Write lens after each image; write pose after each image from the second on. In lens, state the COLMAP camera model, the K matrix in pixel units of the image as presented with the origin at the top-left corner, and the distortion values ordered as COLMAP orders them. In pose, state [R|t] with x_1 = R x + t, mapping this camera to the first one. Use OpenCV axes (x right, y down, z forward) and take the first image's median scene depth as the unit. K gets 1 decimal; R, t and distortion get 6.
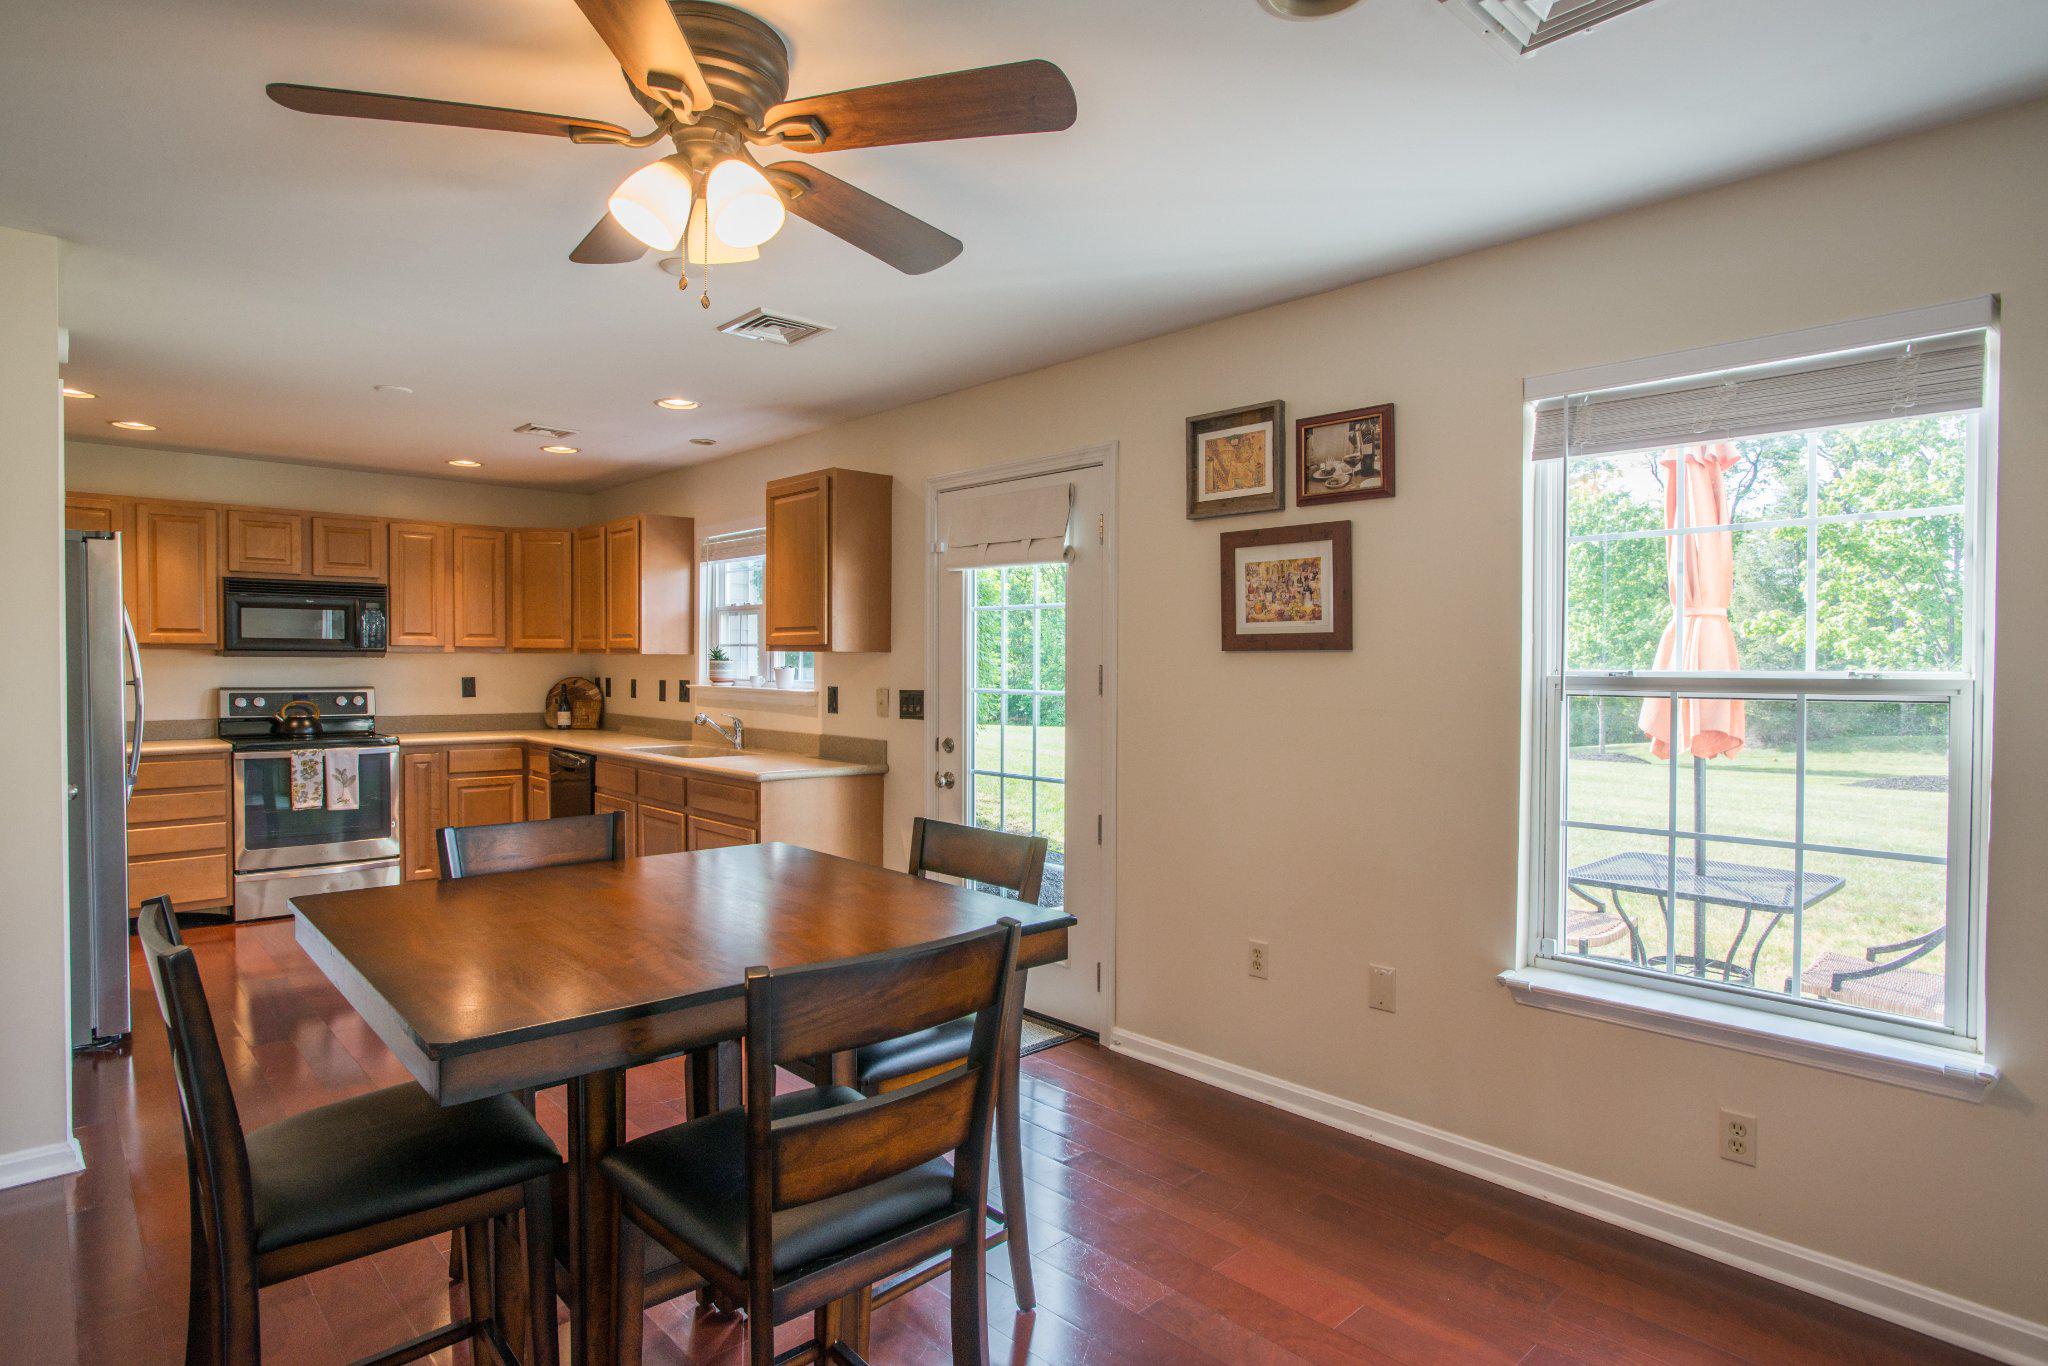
lens RADIAL K [[1104.4, 0, 989.2], [0, 1104.4, 687.8], [0, 0, 1]] dist [-0.017979, 0.003078]
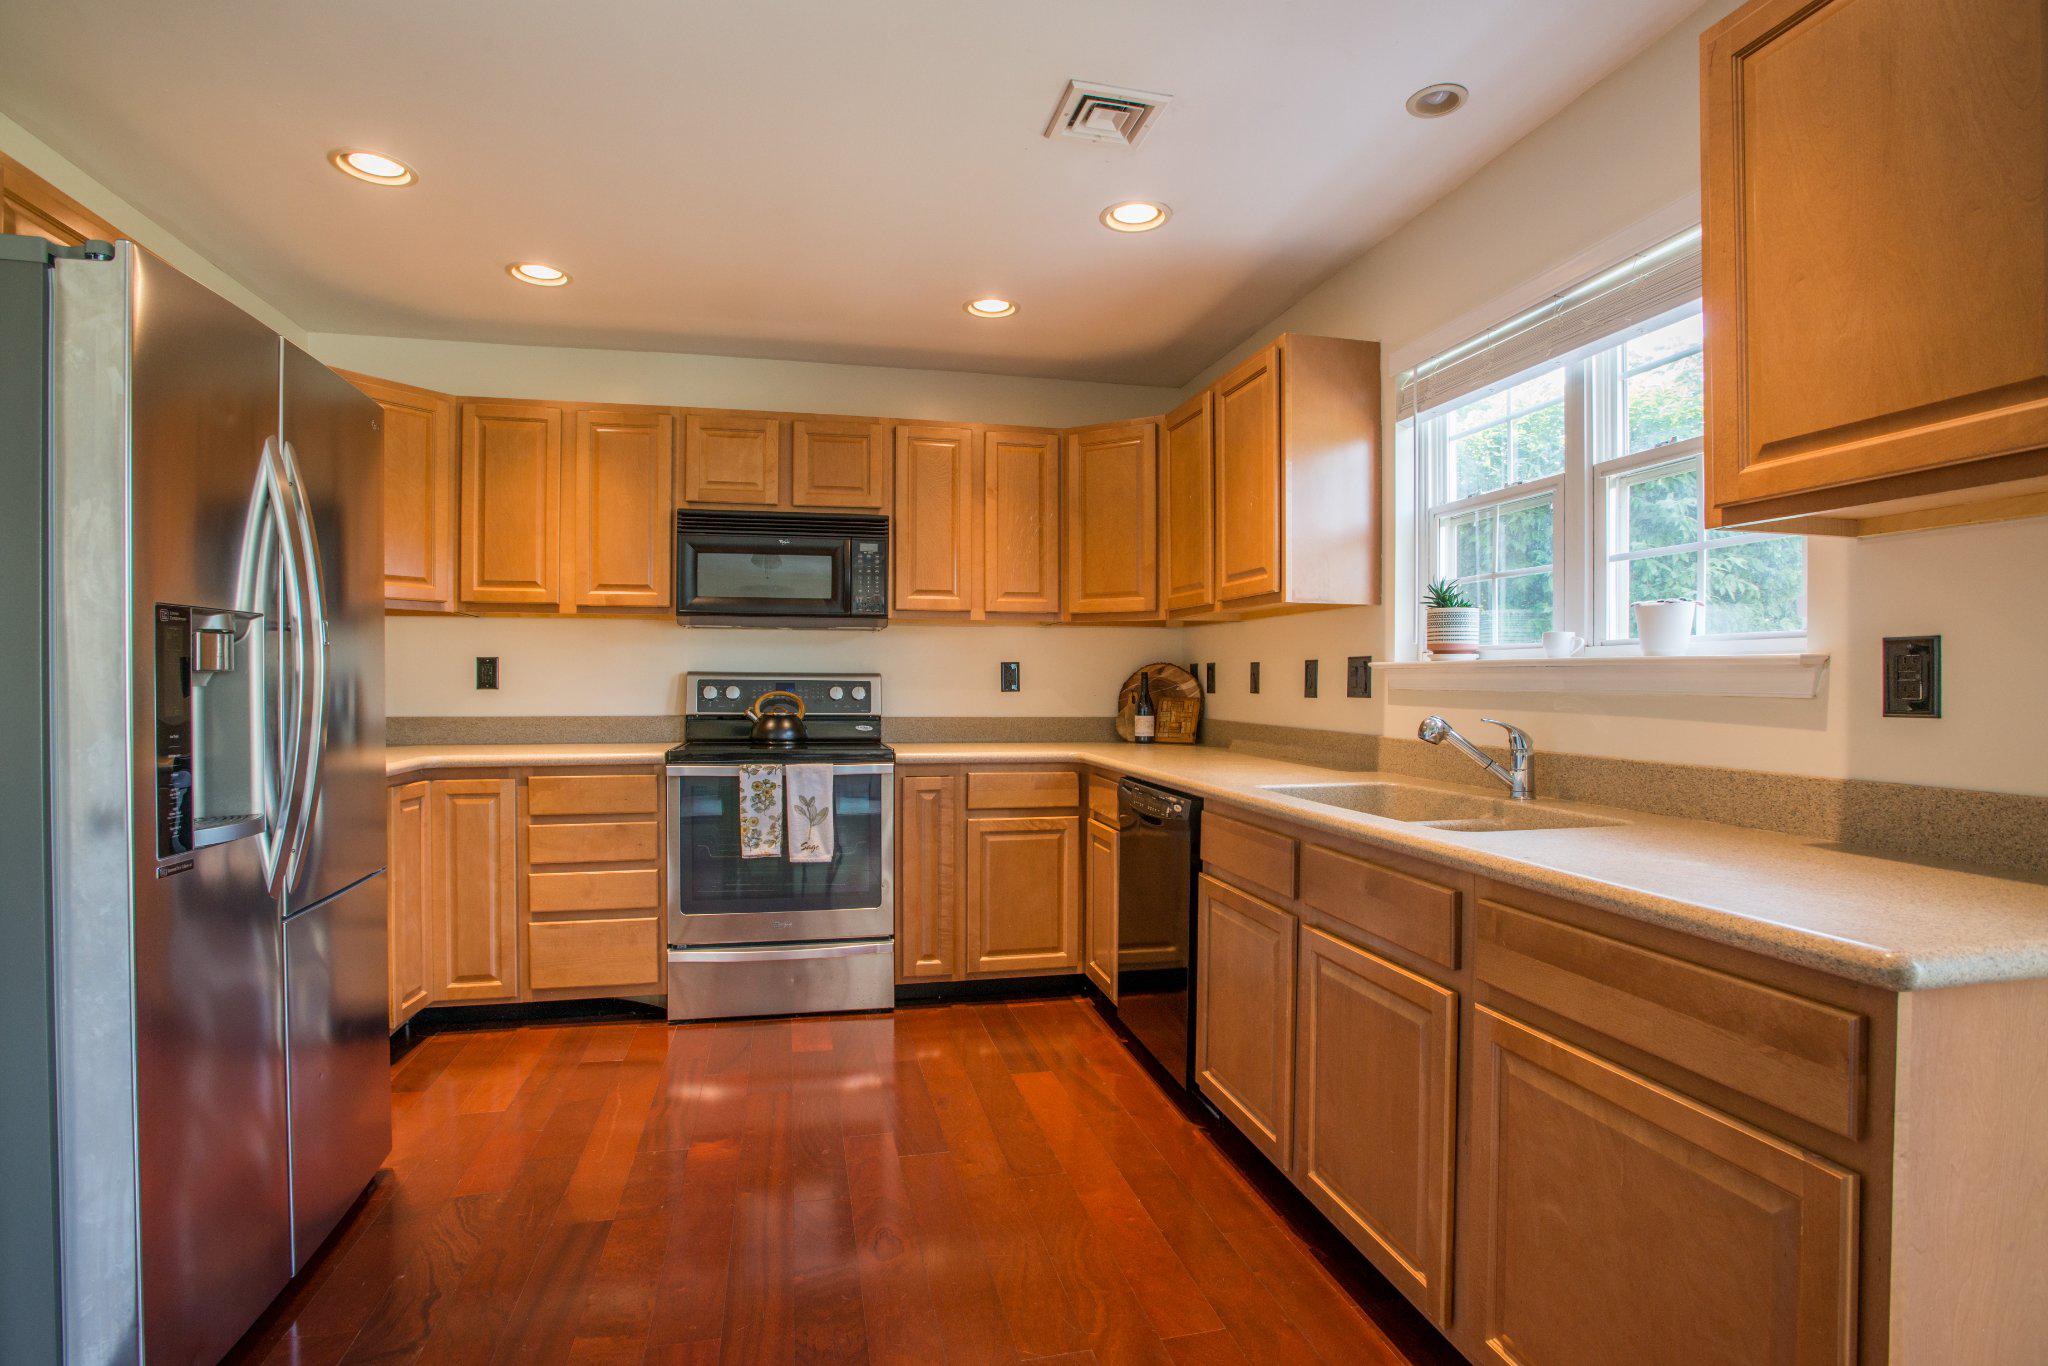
lens RADIAL K [[984.8, 0, 1007.9], [0, 984.8, 680.6], [0, 0, 1]] dist [-0.059394, 0.016196]
pose [[0.872672, -0.002715, -0.488300, -0.203689], [-0.010541, 0.999647, -0.024397, 0.018658], [0.488194, 0.026438, 0.872335, 0.535531]]
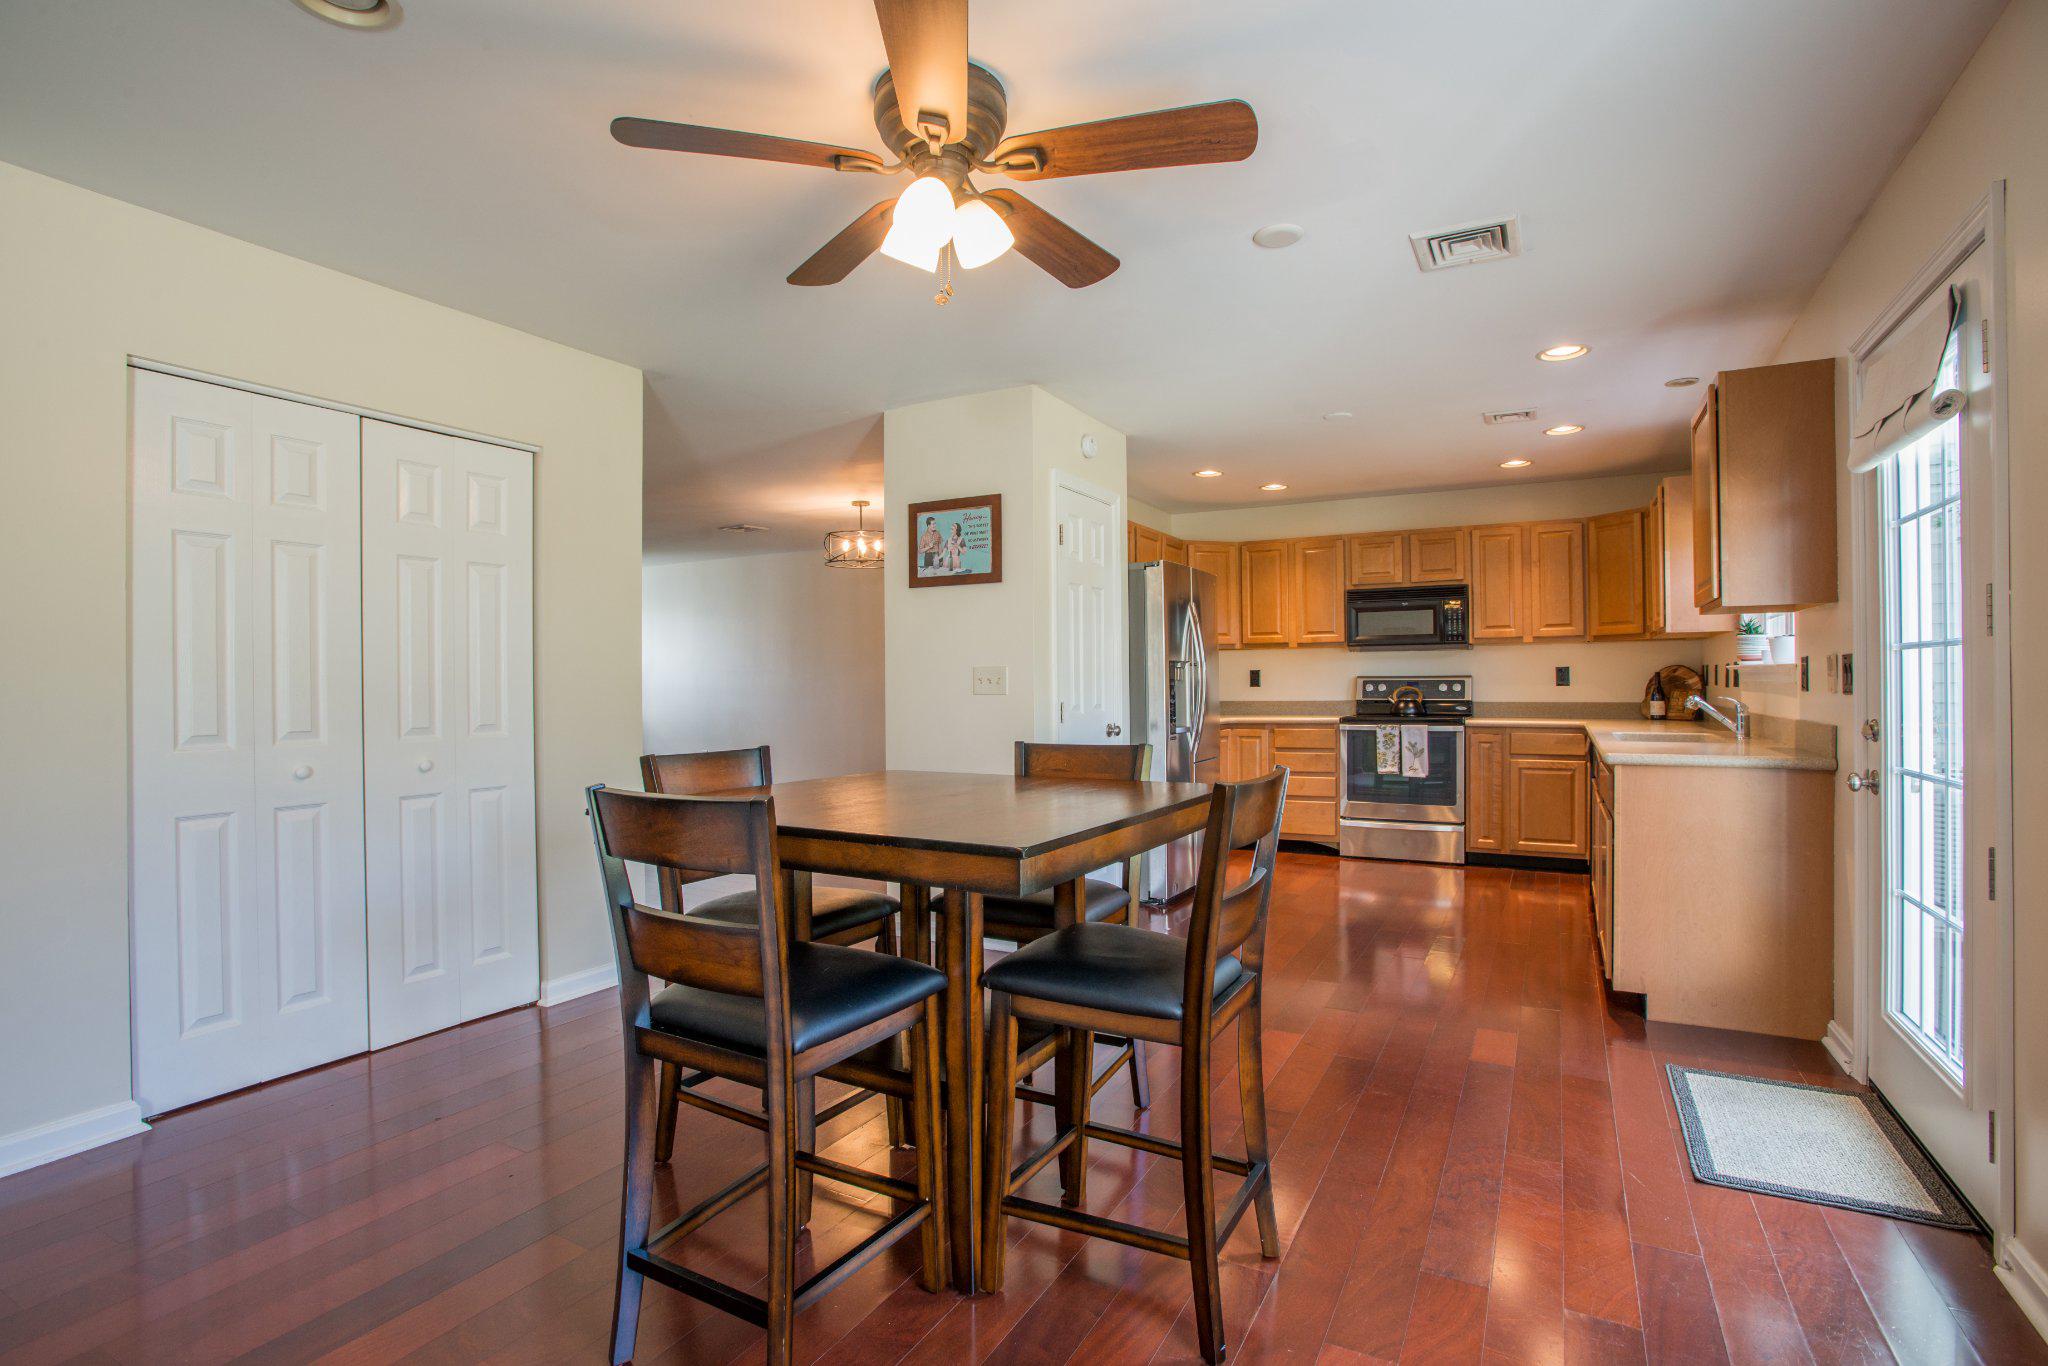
lens RADIAL K [[984.8, 0, 1025.0], [0, 984.8, 688.4], [0, 0, 1]] dist [-0.059394, 0.016196]
pose [[0.333385, -0.002406, -0.942788, 0.252176], [-0.012200, 0.999902, -0.006866, 0.026619], [0.942712, 0.013792, 0.333323, 0.241126]]
